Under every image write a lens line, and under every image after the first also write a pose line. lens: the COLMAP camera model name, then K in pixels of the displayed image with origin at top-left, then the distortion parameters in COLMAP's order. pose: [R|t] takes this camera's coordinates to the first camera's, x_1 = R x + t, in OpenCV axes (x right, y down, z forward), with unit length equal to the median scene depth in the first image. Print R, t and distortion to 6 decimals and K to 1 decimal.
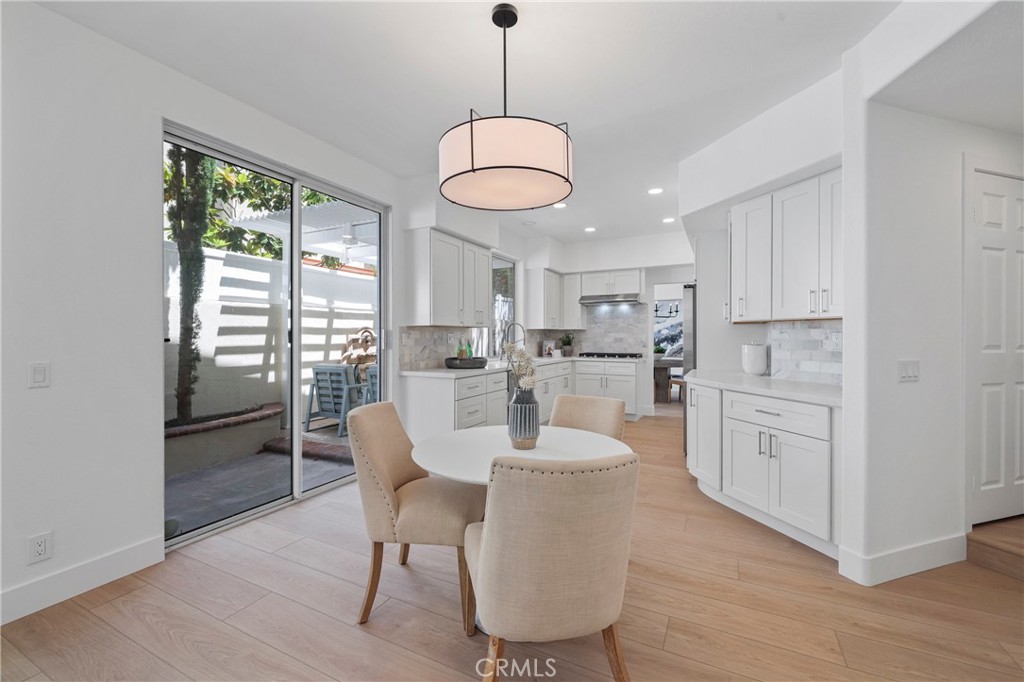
lens RADIAL K [[427.2, 0, 519.2], [0, 427.2, 339.9], [0, 0, 1]] dist [-0.002955, 0.000092]
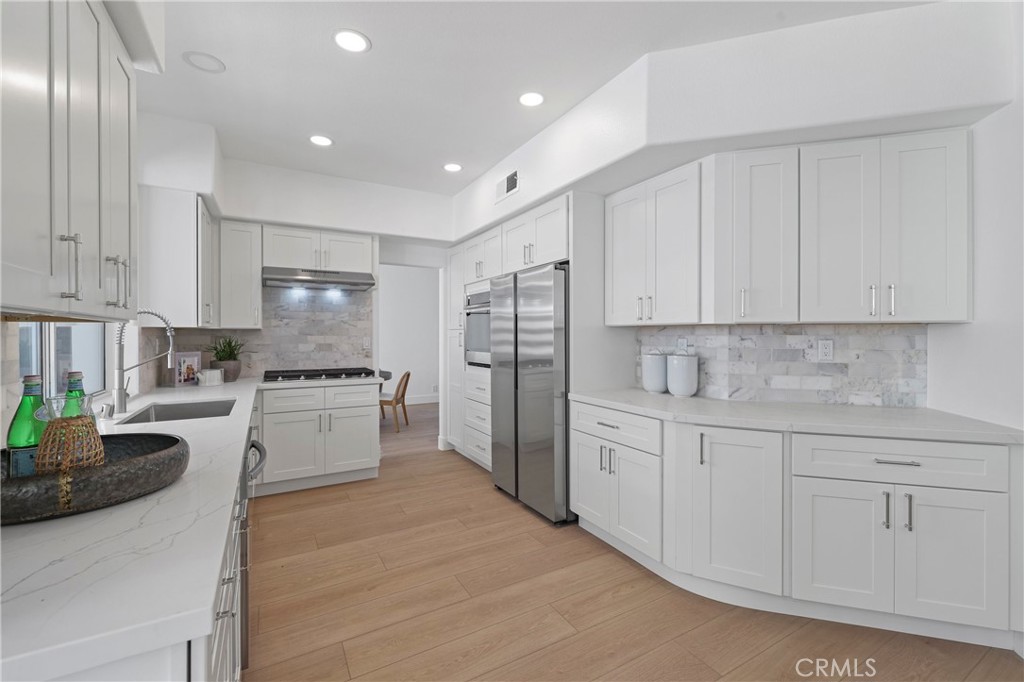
lens RADIAL K [[427.2, 0, 509.3], [0, 427.2, 336.9], [0, 0, 1]] dist [-0.002955, 0.000092]
pose [[0.562997, -0.005704, 0.826439, -0.124749], [0.008698, 0.999962, 0.000977, -0.013052], [-0.826413, 0.006638, 0.563025, 0.457213]]
